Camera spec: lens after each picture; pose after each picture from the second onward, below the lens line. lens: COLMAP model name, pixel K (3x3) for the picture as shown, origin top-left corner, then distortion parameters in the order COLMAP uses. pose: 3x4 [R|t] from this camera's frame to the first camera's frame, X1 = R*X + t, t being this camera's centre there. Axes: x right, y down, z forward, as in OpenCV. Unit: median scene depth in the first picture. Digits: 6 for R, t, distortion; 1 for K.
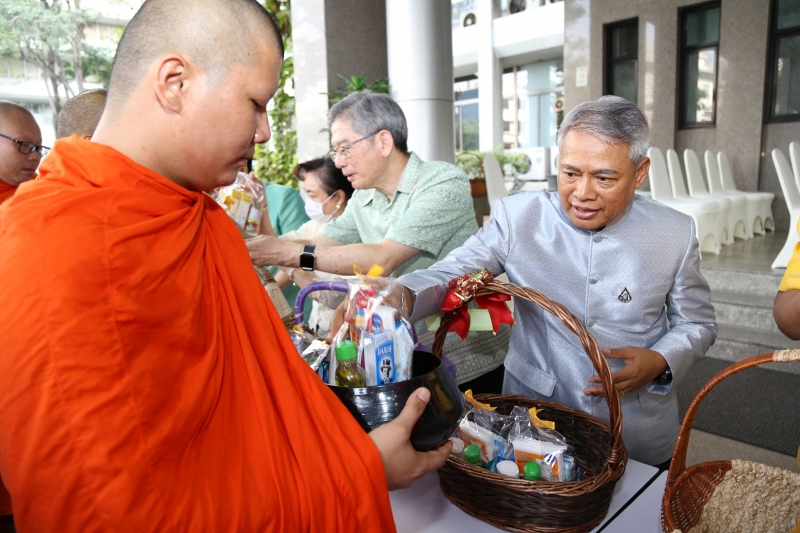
lens RADIAL K [[543.2, 0, 397.8], [0, 543.2, 270.7], [0, 0, 1]] dist [-0.102420, 0.054688]
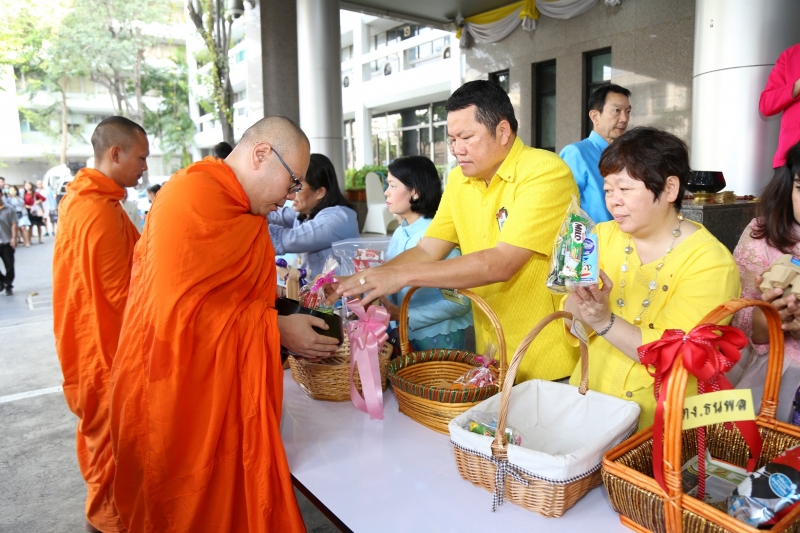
lens RADIAL K [[548.3, 0, 400.0], [0, 548.3, 266.5], [0, 0, 1]] dist [-0.054316, 0.003712]
pose [[0.994498, 0.027241, -0.101154, 0.175434], [-0.029502, 0.999346, -0.020926, 0.031164], [0.100518, 0.023796, 0.994651, -0.210626]]
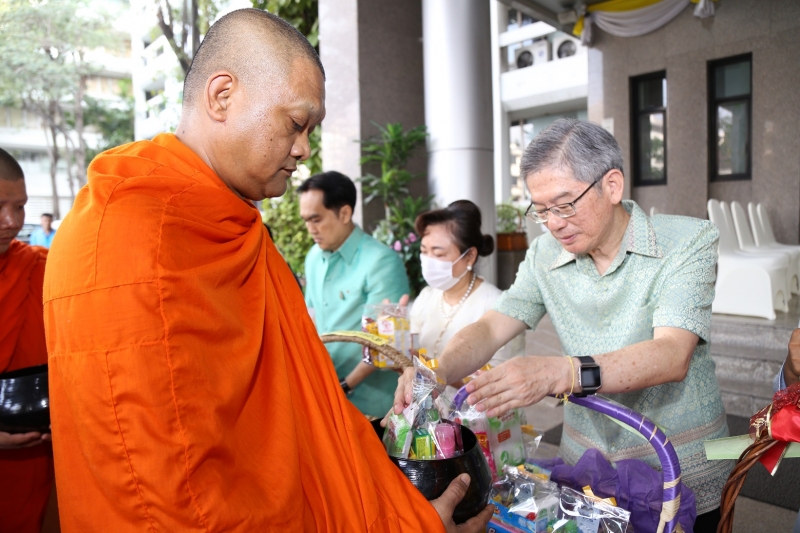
lens RADIAL K [[543.2, 0, 397.8], [0, 543.2, 270.7], [0, 0, 1]] dist [-0.102420, 0.054688]
pose [[0.999815, 0.003615, 0.018896, -0.034268], [-0.001813, 0.995524, -0.094496, -0.005443], [-0.019153, 0.094445, 0.995346, 0.029180]]
